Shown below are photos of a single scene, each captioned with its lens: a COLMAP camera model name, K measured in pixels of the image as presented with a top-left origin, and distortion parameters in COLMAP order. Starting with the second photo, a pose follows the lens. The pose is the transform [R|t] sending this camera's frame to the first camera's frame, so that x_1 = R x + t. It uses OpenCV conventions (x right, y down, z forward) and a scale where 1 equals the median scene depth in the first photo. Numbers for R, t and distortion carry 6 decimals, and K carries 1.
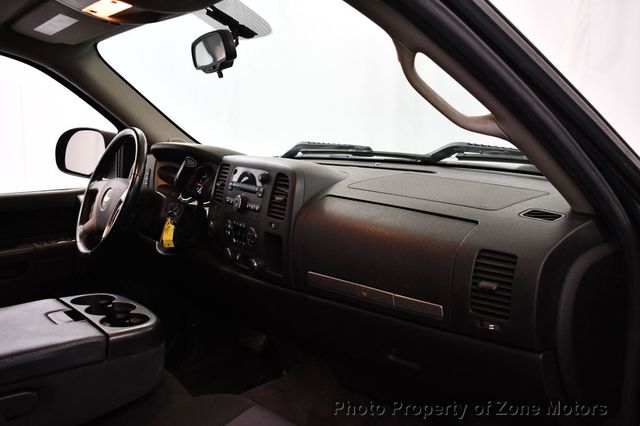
lens RADIAL K [[637.5, 0, 320.0], [0, 637.5, 213.0], [0, 0, 1]] dist [-0.062558, -0.002927]
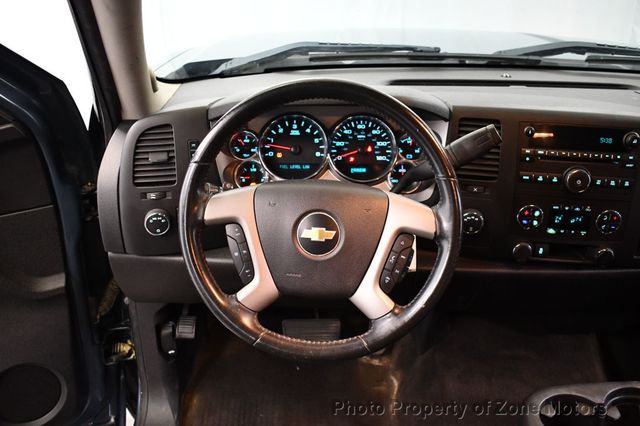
lens RADIAL K [[608.8, 0, 320.0], [0, 608.8, 213.0], [0, 0, 1]] dist [-0.084659, 0.009791]
pose [[0.612992, -0.327263, 0.719124, -0.770246], [0.096418, 0.934364, 0.343027, -0.230419], [-0.784184, -0.140937, 0.604312, 0.814316]]
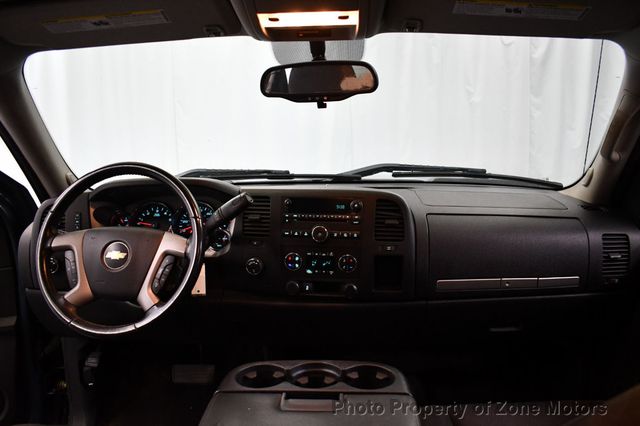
lens RADIAL K [[494.7, 0, 320.0], [0, 494.7, 213.0], [0, 0, 1]] dist [-0.096112, 0.005879]
pose [[0.663498, -0.118061, 0.738805, -0.692984], [0.115476, 0.991798, 0.054784, -0.089828], [-0.739213, 0.048965, 0.671689, 0.470884]]
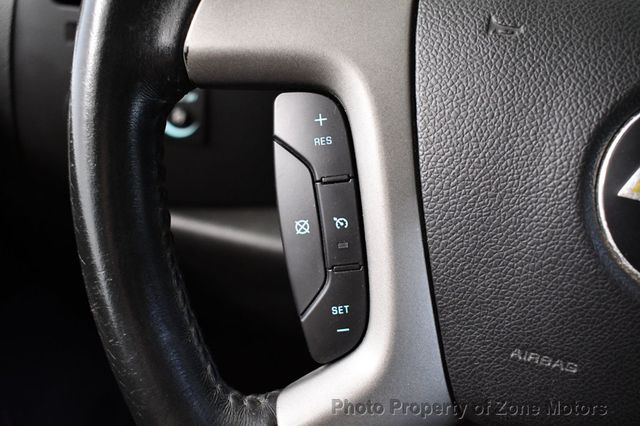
lens RADIAL K [[608.8, 0, 320.0], [0, 608.8, 213.0], [0, 0, 1]] dist [-0.084659, 0.009791]
pose [[0.725556, -0.240244, 0.644866, -0.510376], [-0.015705, 0.931057, 0.364535, -0.062444], [-0.687984, -0.274618, 0.671761, 1.115353]]
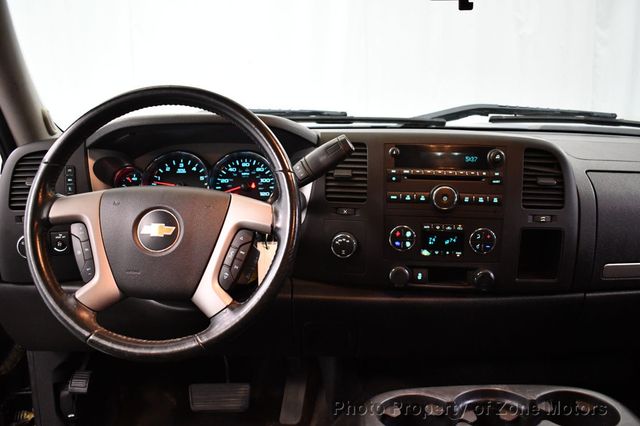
lens RADIAL K [[608.8, 0, 320.0], [0, 608.8, 213.0], [0, 0, 1]] dist [-0.084659, 0.009791]
pose [[0.616350, -0.158726, 0.771310, -0.713207], [0.107533, 0.987265, 0.117238, -0.089988], [-0.780096, 0.010682, 0.625569, 0.688525]]
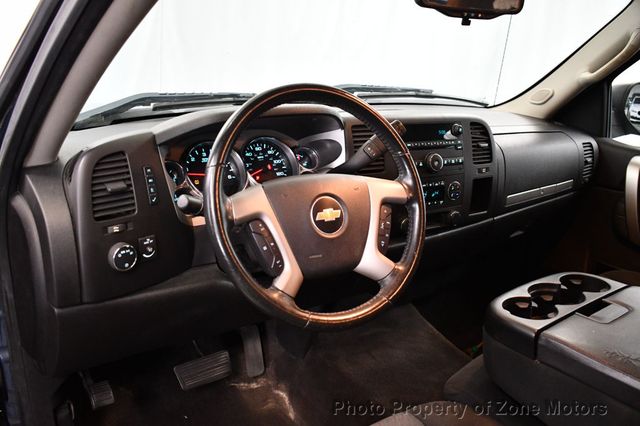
lens RADIAL K [[562.7, 0, 320.0], [0, 562.7, 213.0], [0, 0, 1]] dist [-0.088419, -0.001710]
pose [[0.031704, -0.270518, 0.962193, -0.931717], [0.116928, 0.957070, 0.265225, -0.179935], [-0.992634, 0.104099, 0.061974, 1.113780]]
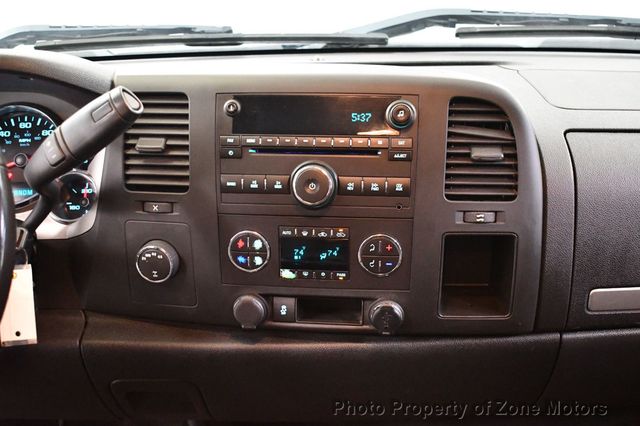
lens RADIAL K [[805.3, 0, 320.0], [0, 805.3, 213.0], [0, 0, 1]] dist [-0.053424, 0.006066]
pose [[0.627360, -0.238604, 0.741274, -0.509370], [0.127308, 0.970521, 0.204650, -0.102614], [-0.768252, -0.034019, 0.639242, 0.657860]]
